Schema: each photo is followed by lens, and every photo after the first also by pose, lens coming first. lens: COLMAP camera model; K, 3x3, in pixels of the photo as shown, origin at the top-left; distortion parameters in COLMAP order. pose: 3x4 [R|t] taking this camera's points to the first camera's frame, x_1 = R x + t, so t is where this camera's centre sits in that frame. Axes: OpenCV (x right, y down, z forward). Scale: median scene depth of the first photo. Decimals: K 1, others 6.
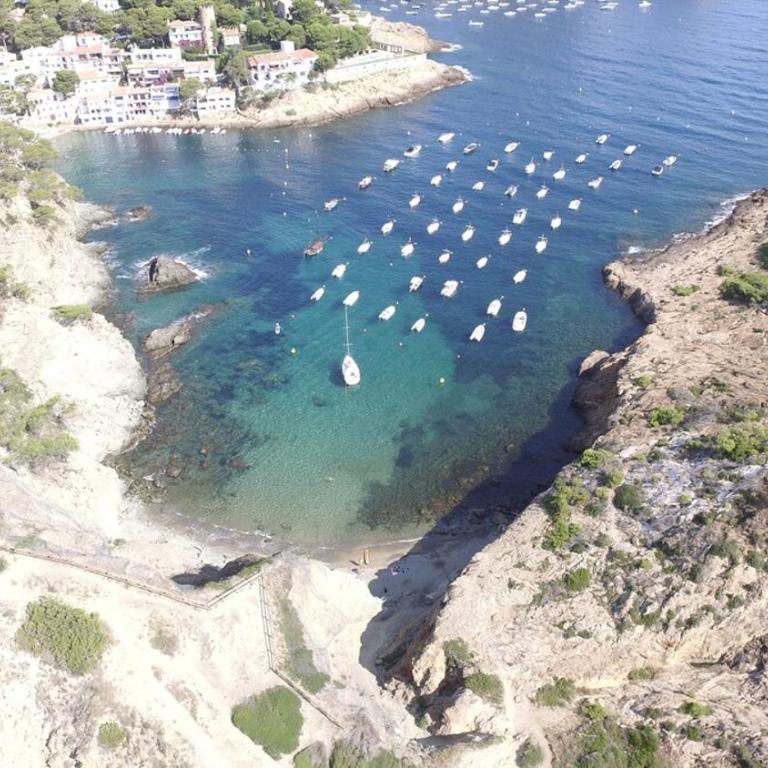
lens RADIAL K [[792.0, 0, 384.0], [0, 792.0, 384.0], [0, 0, 1]] dist [-0.132253, 0.107389]
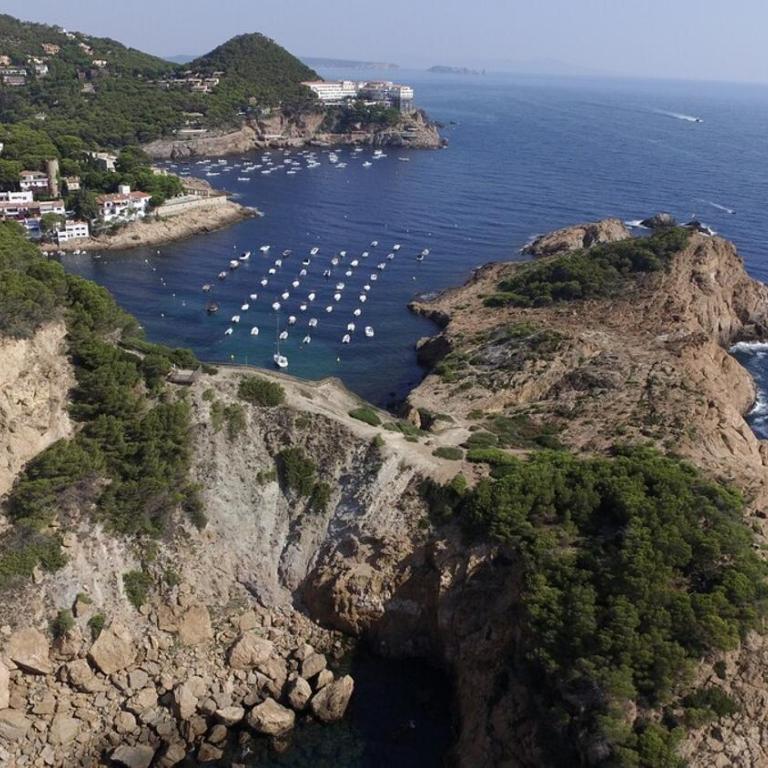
lens RADIAL K [[792.0, 0, 384.0], [0, 792.0, 384.0], [0, 0, 1]] dist [-0.132253, 0.107389]
pose [[0.936485, -0.088709, 0.339304, -0.276847], [0.156305, 0.971653, -0.177370, 0.246078], [-0.313951, 0.219139, 0.923803, -0.353739]]
